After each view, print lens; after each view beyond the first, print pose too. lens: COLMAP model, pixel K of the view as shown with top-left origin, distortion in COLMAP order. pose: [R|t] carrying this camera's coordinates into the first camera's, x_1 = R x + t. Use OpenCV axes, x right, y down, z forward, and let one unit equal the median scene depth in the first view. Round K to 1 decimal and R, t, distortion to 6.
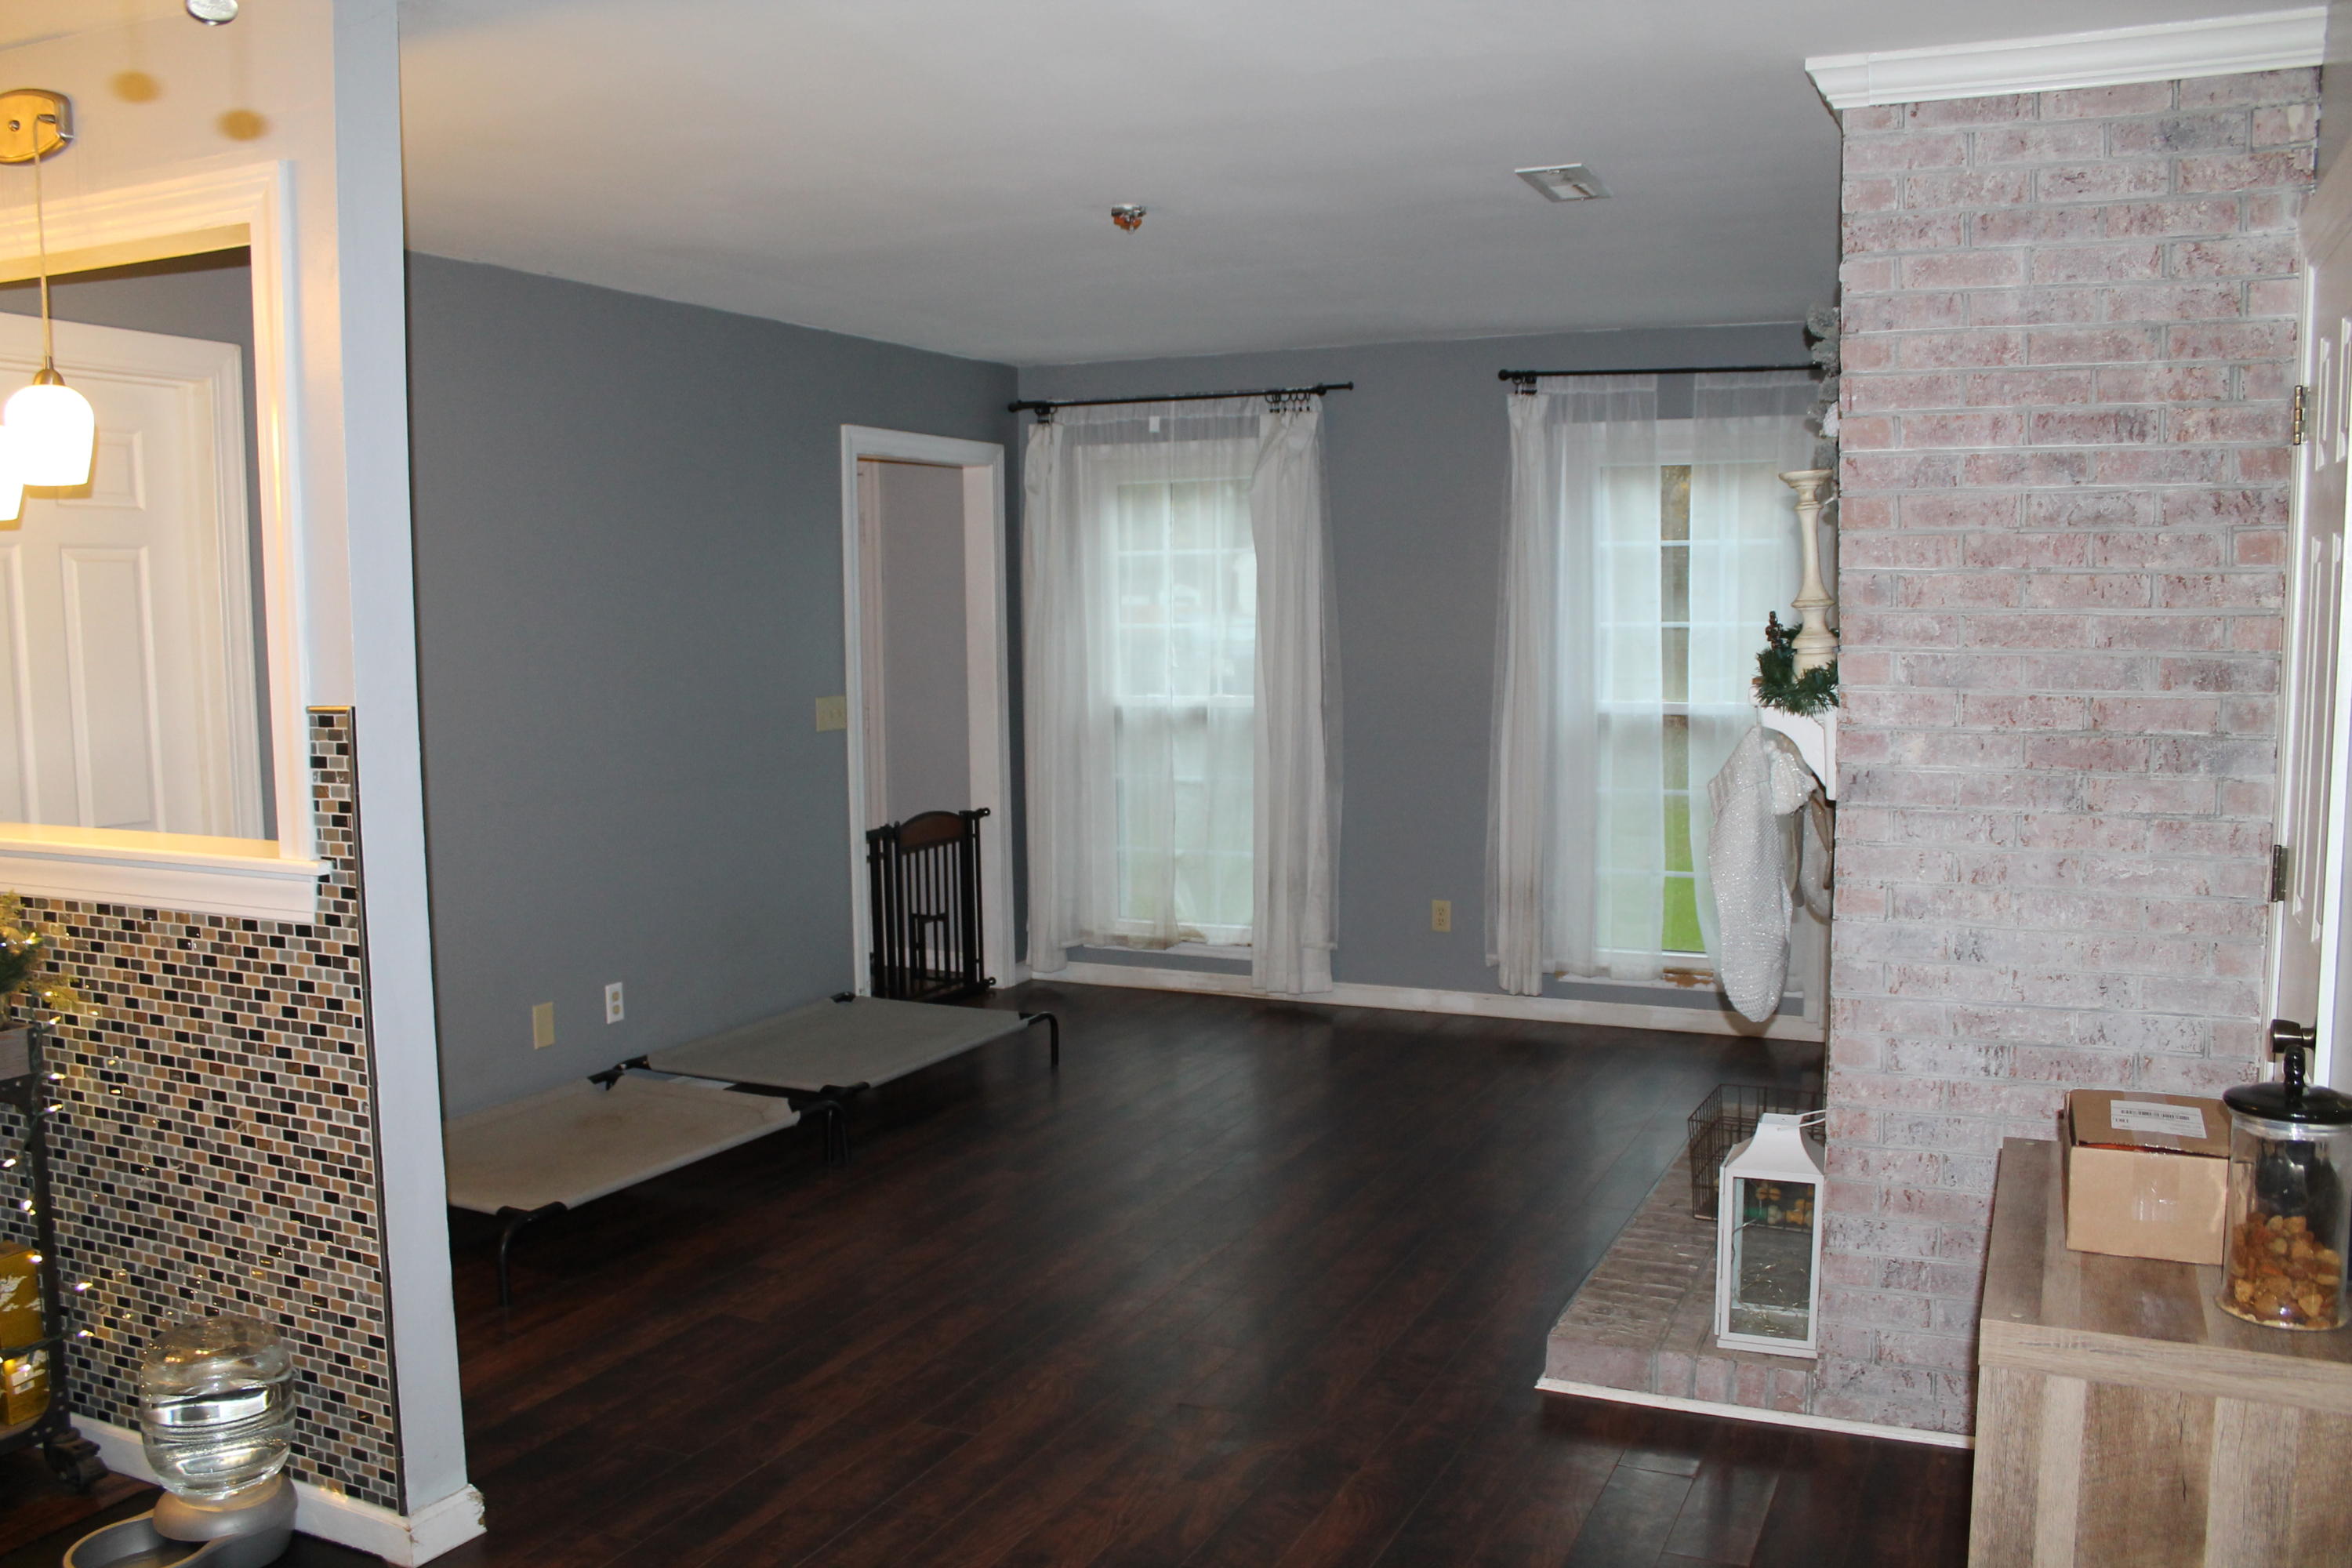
lens RADIAL K [[1977.3, 0, 1169.9], [0, 1977.3, 797.6], [0, 0, 1]] dist [-0.145079, 0.110263]
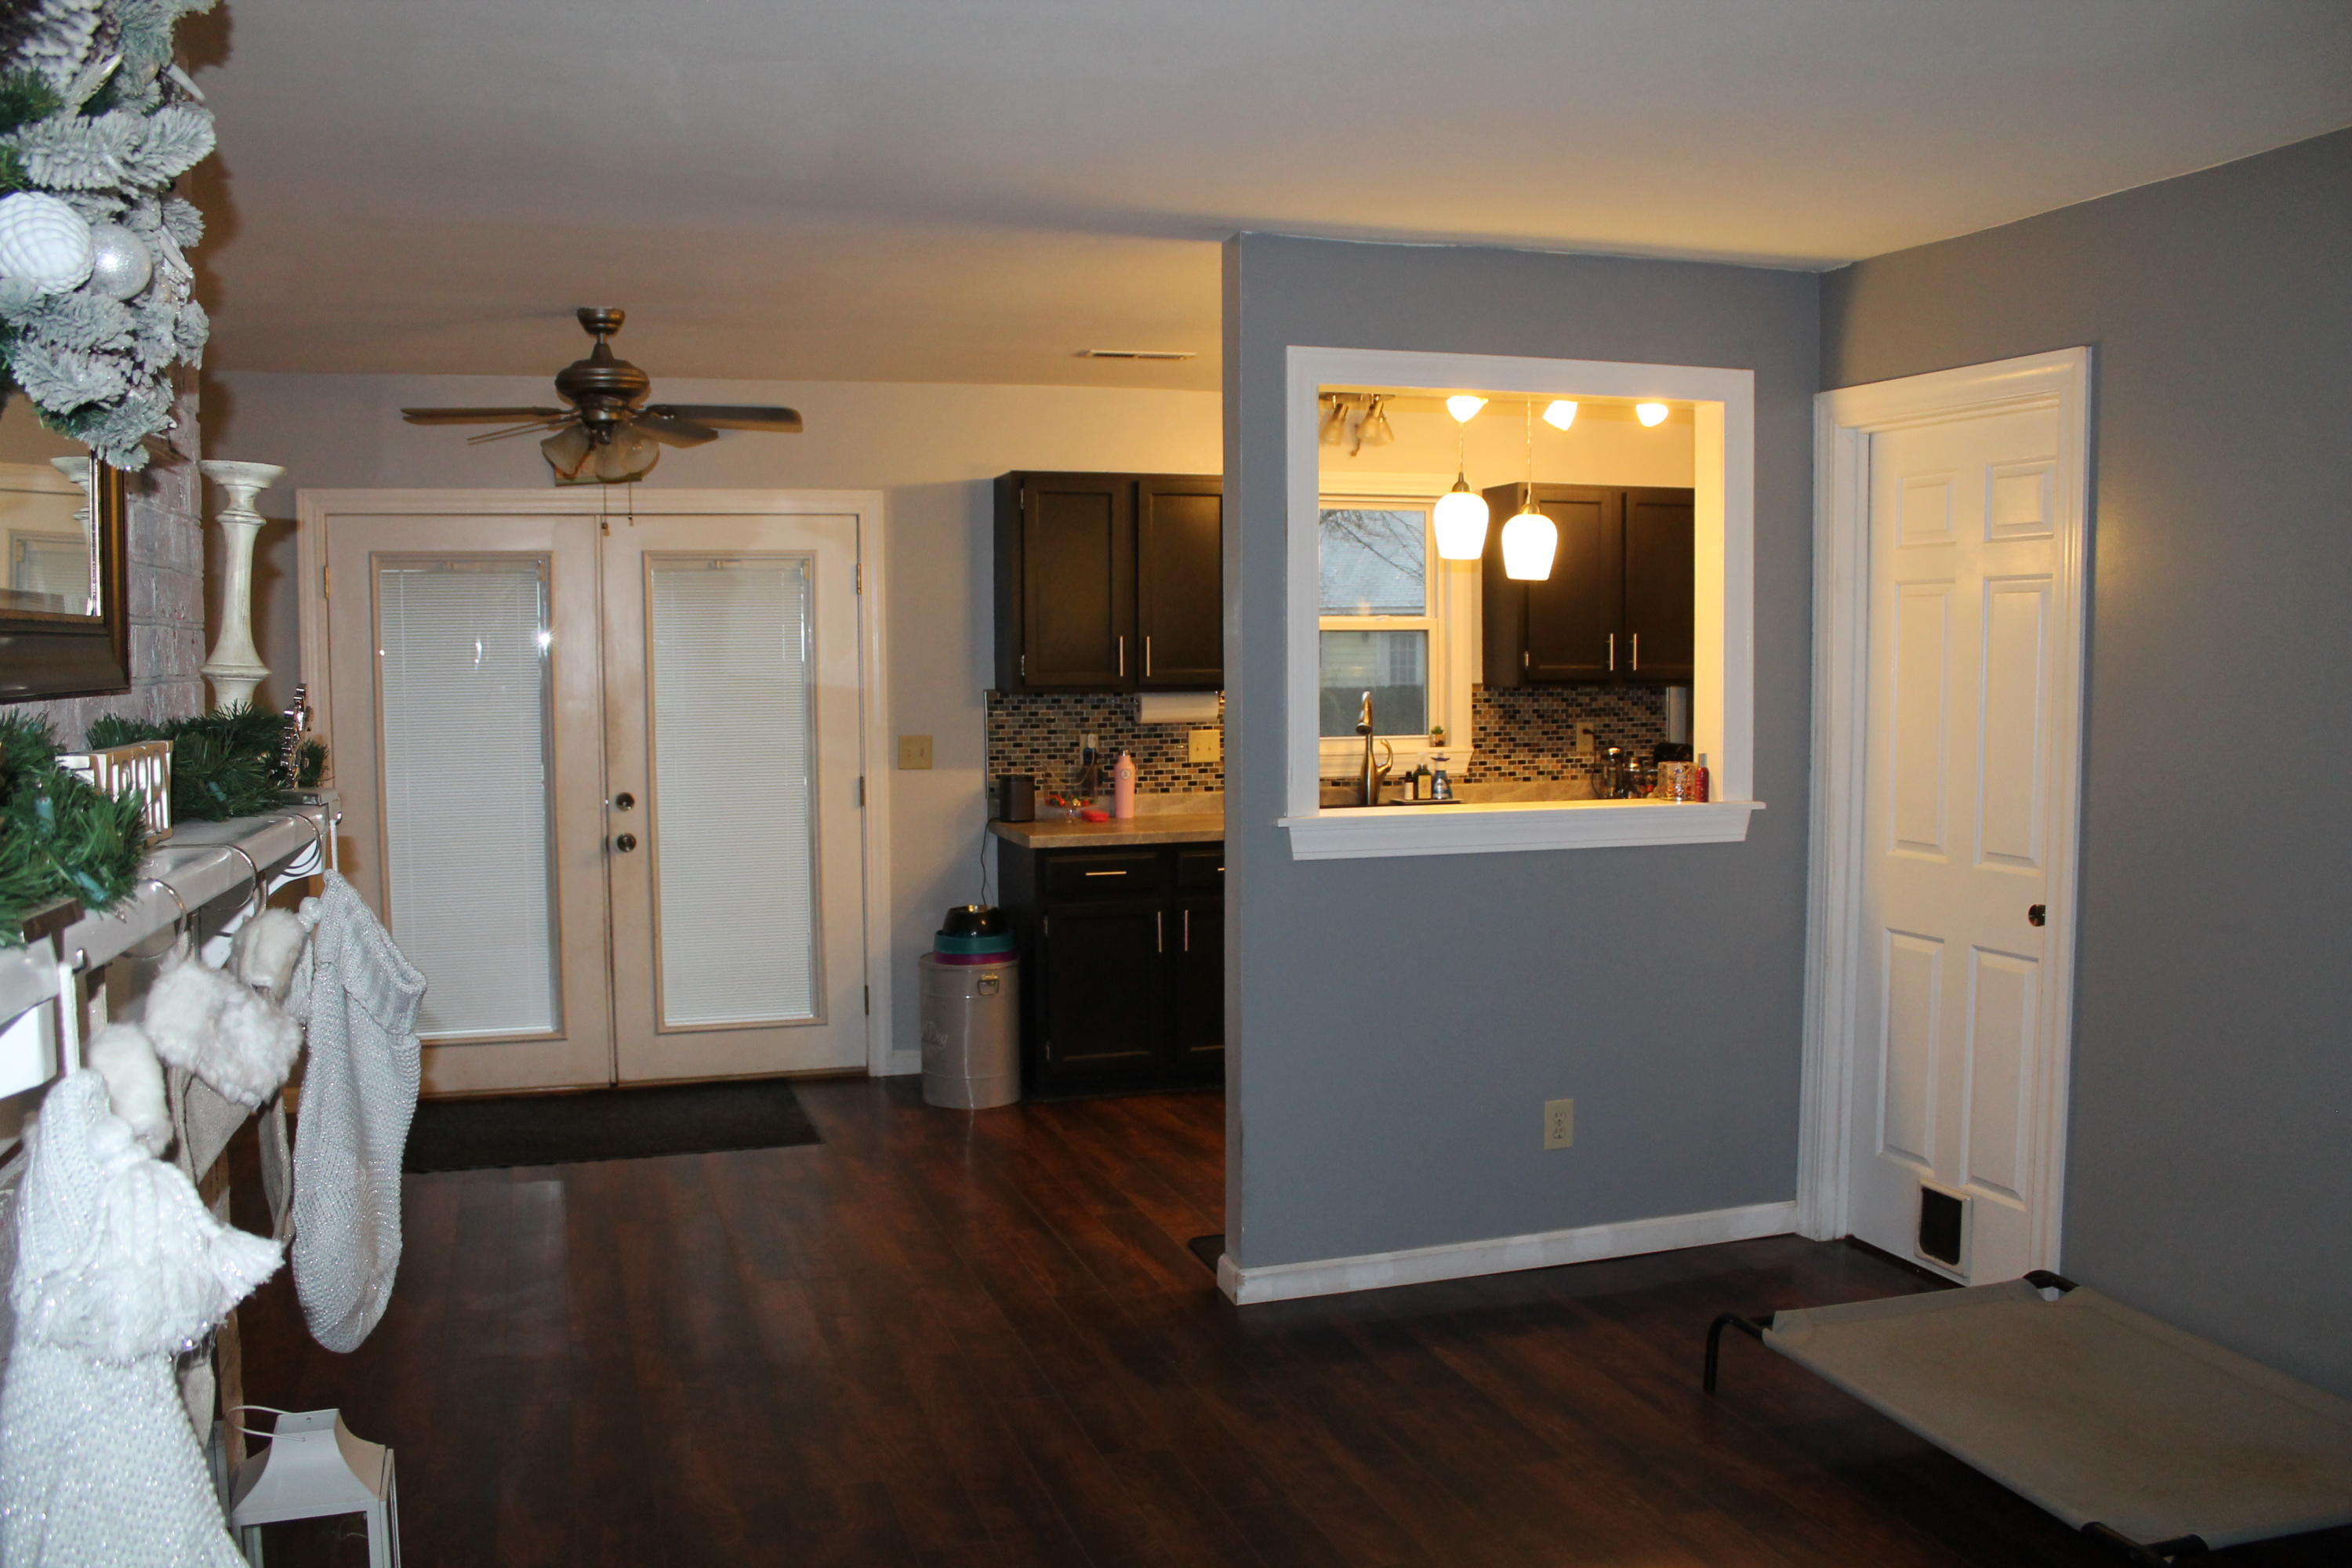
lens RADIAL K [[1977.3, 0, 1168.7], [0, 1977.3, 785.9], [0, 0, 1]] dist [-0.145079, 0.110263]
pose [[-0.735356, 0.062232, -0.674818, 0.556269], [-0.054083, 0.987209, 0.149976, -0.182694], [0.675519, 0.146782, -0.722585, 1.740401]]
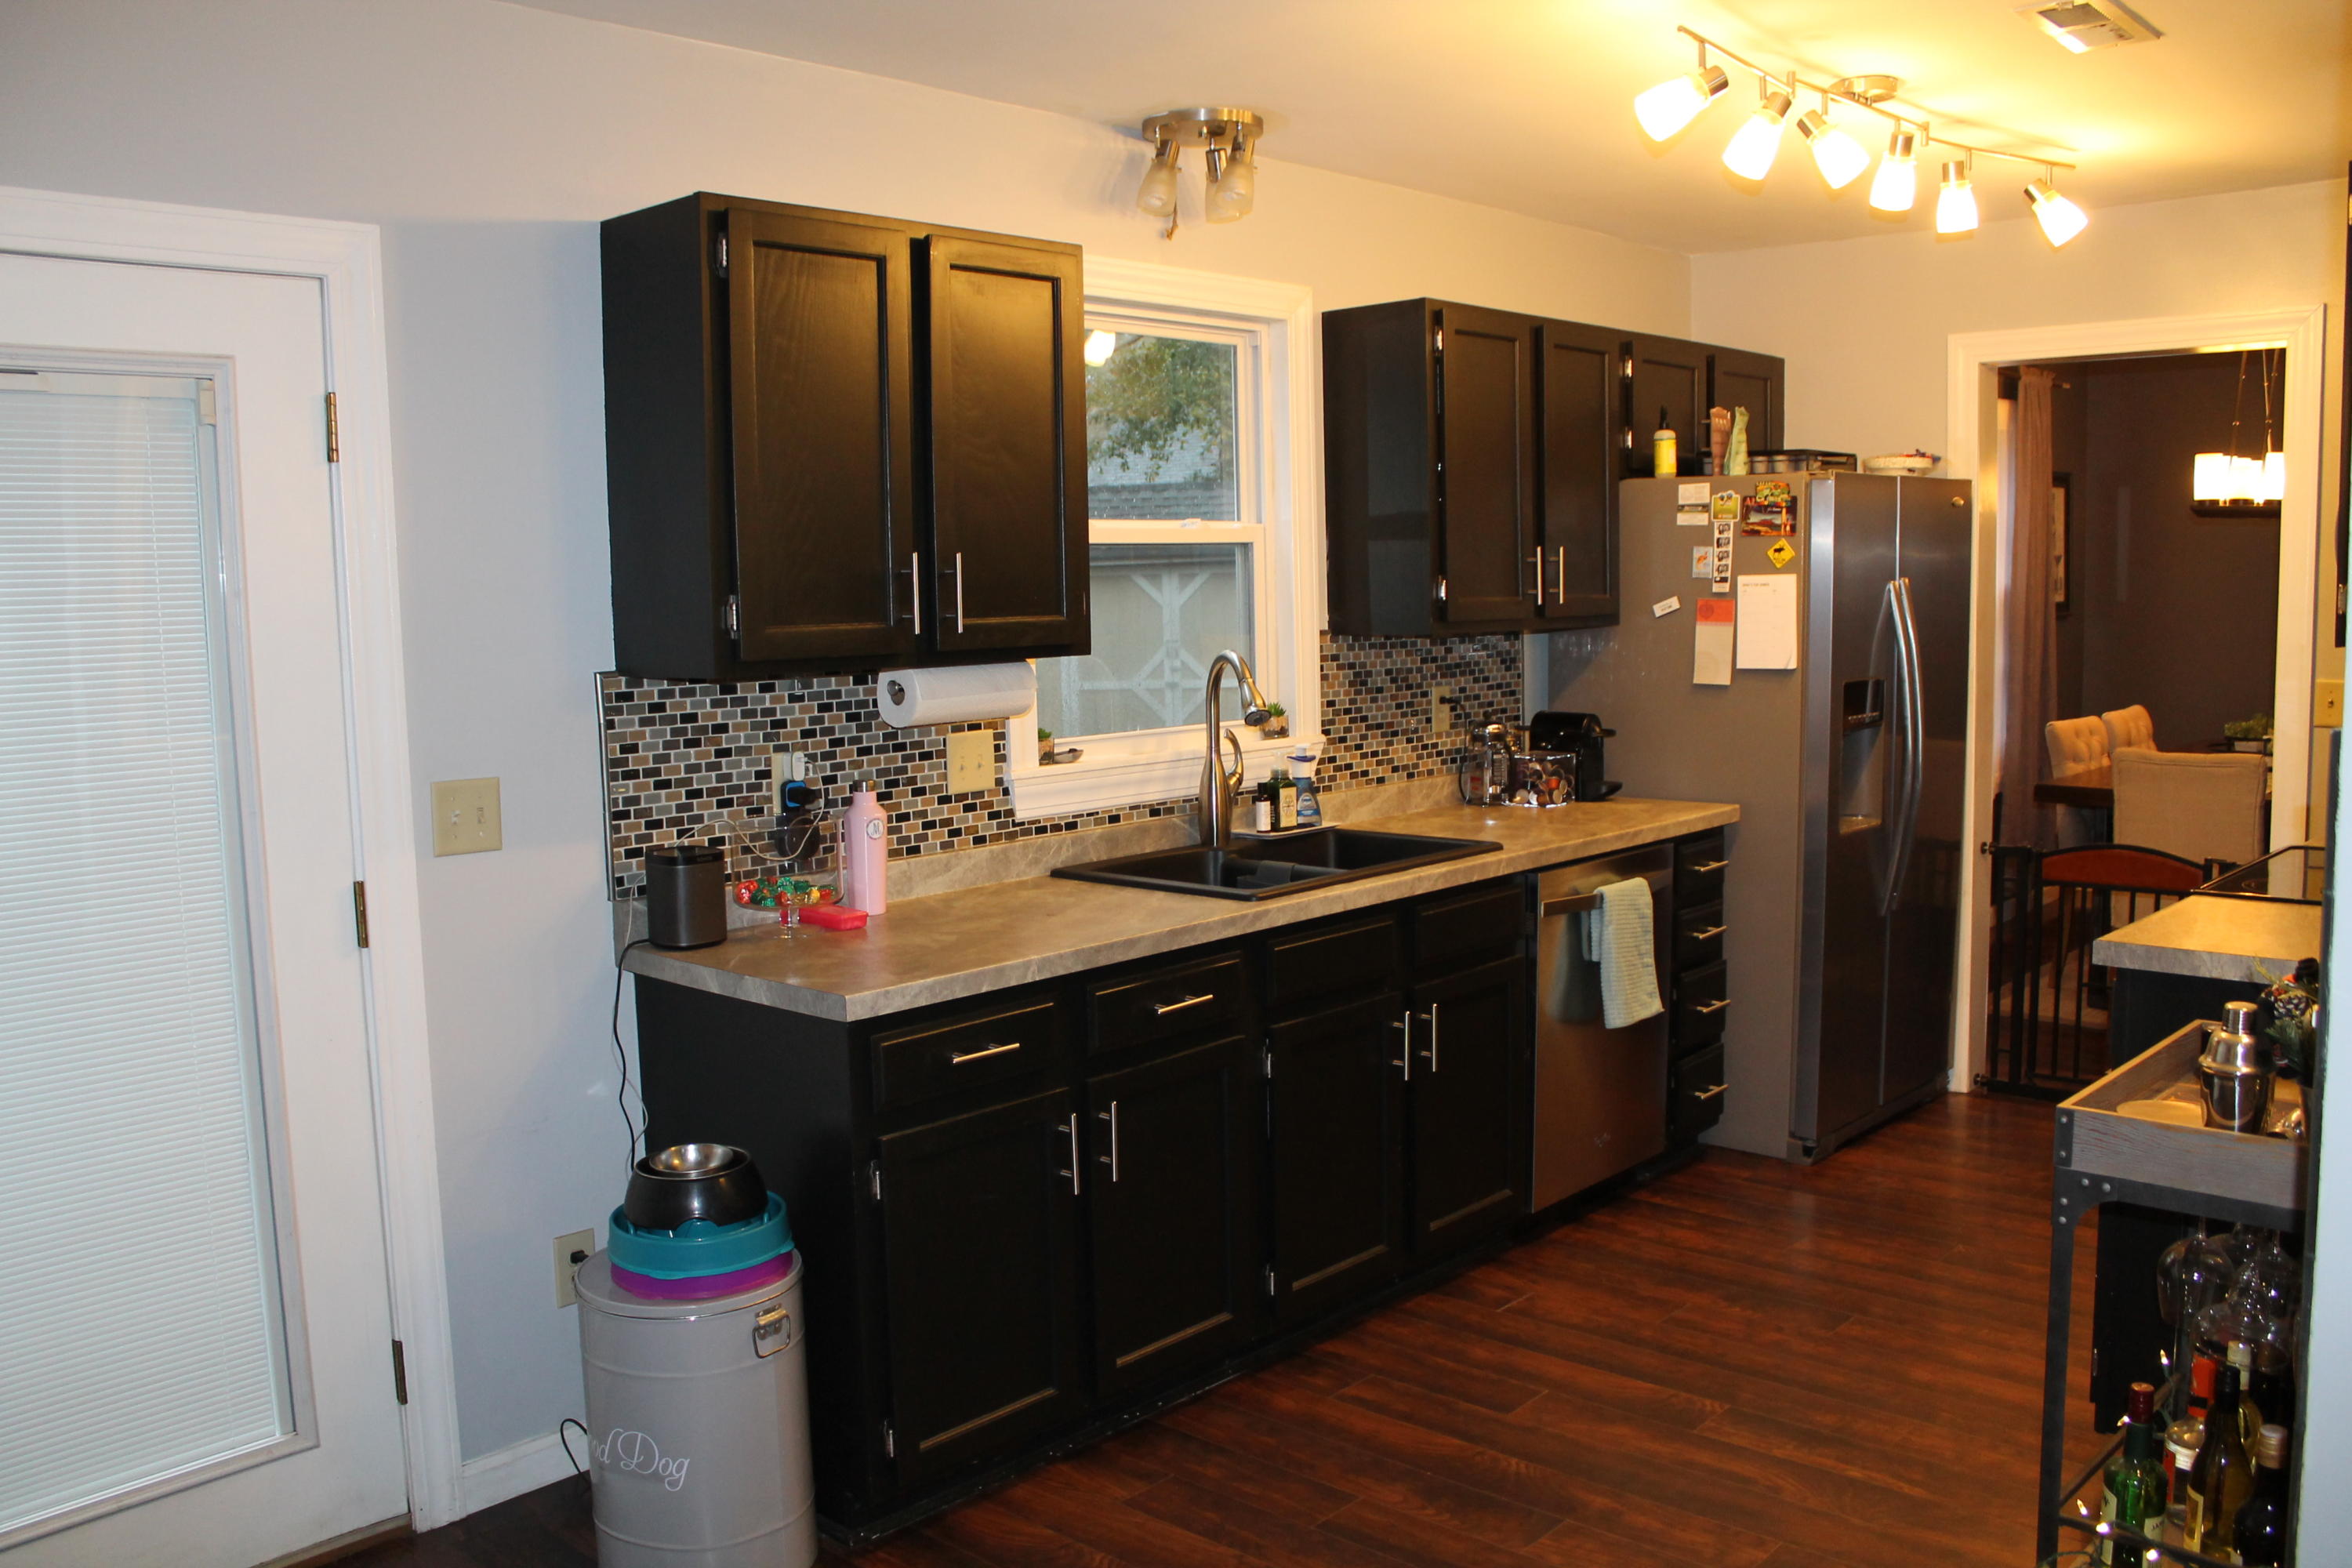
lens RADIAL K [[1977.3, 0, 1178.0], [0, 1977.3, 801.9], [0, 0, 1]] dist [-0.145079, 0.110263]
pose [[-0.300546, 0.124522, -0.945604, 0.125728], [-0.071646, 0.985692, 0.152573, -0.065375], [0.951073, 0.113603, -0.287324, 0.652412]]
